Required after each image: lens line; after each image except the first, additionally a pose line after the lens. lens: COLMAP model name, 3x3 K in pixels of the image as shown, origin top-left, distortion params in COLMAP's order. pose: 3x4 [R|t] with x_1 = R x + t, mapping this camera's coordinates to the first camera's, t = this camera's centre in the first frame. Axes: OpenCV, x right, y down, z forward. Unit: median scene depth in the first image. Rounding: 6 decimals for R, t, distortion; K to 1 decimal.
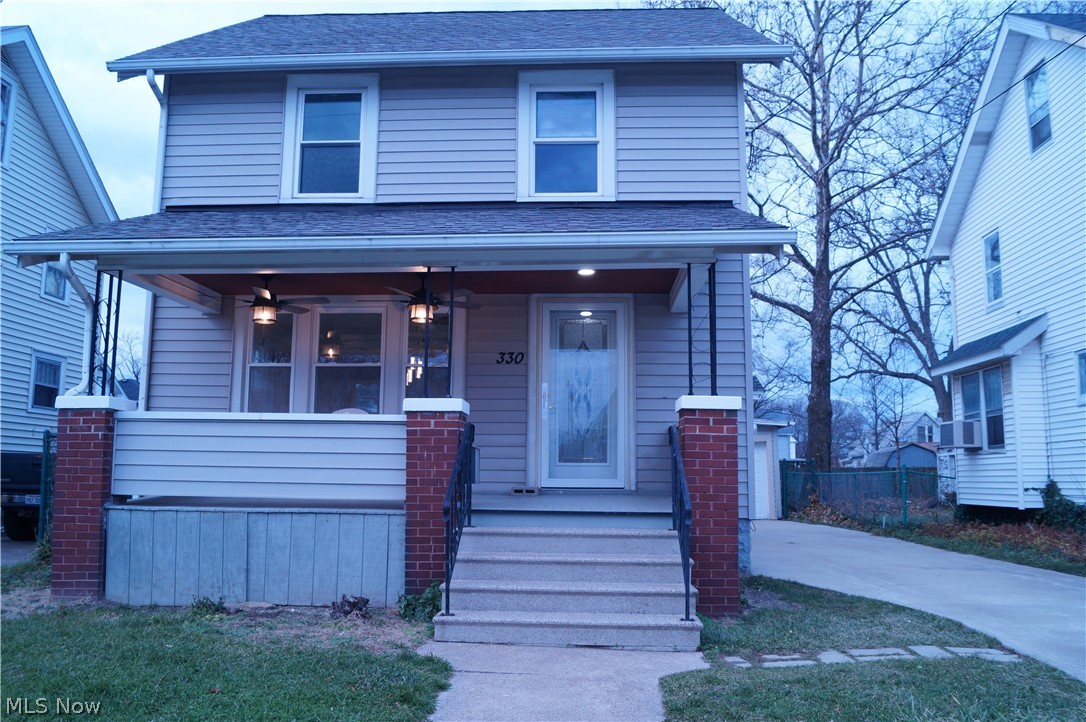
lens RADIAL K [[859.4, 0, 543.2], [0, 859.4, 367.3], [0, 0, 1]] dist [-0.077643, 0.011504]
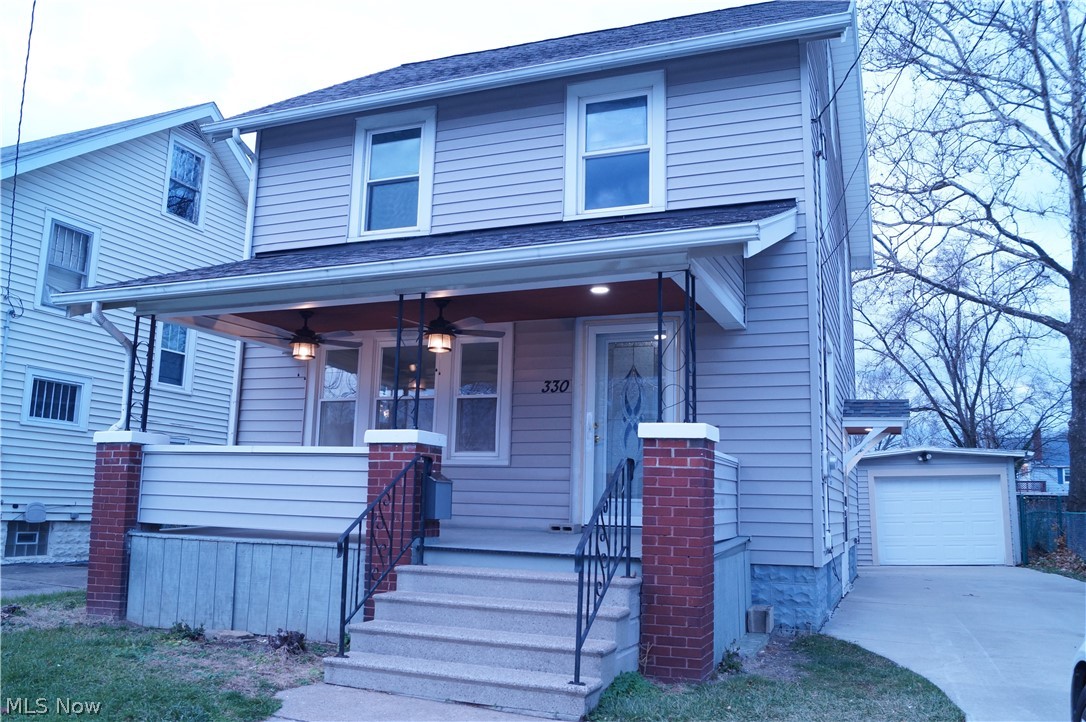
lens RADIAL K [[859.4, 0, 575.7], [0, 859.4, 377.3], [0, 0, 1]] dist [-0.077643, 0.011504]
pose [[0.950399, -0.031873, -0.309395, 0.314166], [0.023660, 0.999262, -0.030262, 0.009530], [0.310131, 0.021441, 0.950452, 0.124806]]
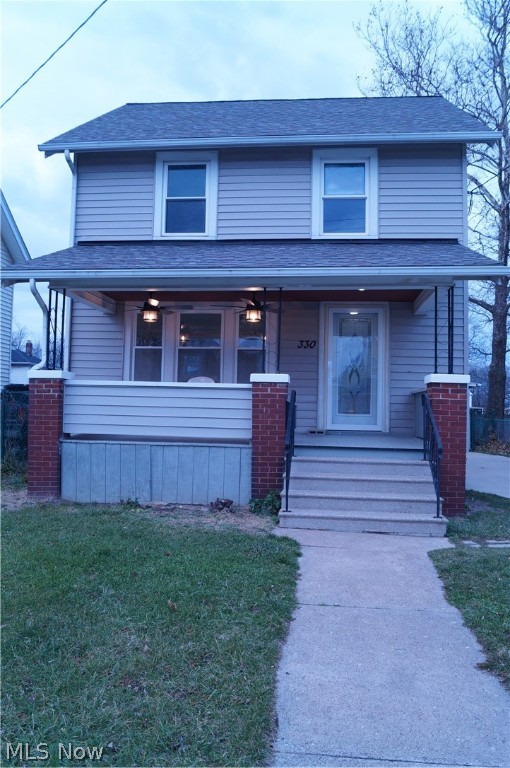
lens RADIAL K [[607.7, 0, 251.8], [0, 607.7, 386.8], [0, 0, 1]] dist [-0.077643, 0.011504]
pose [[0.998229, 0.012115, -0.058235, -0.082070], [-0.007403, 0.996731, 0.080452, -0.024785], [0.059019, -0.079879, 0.995056, -0.085330]]
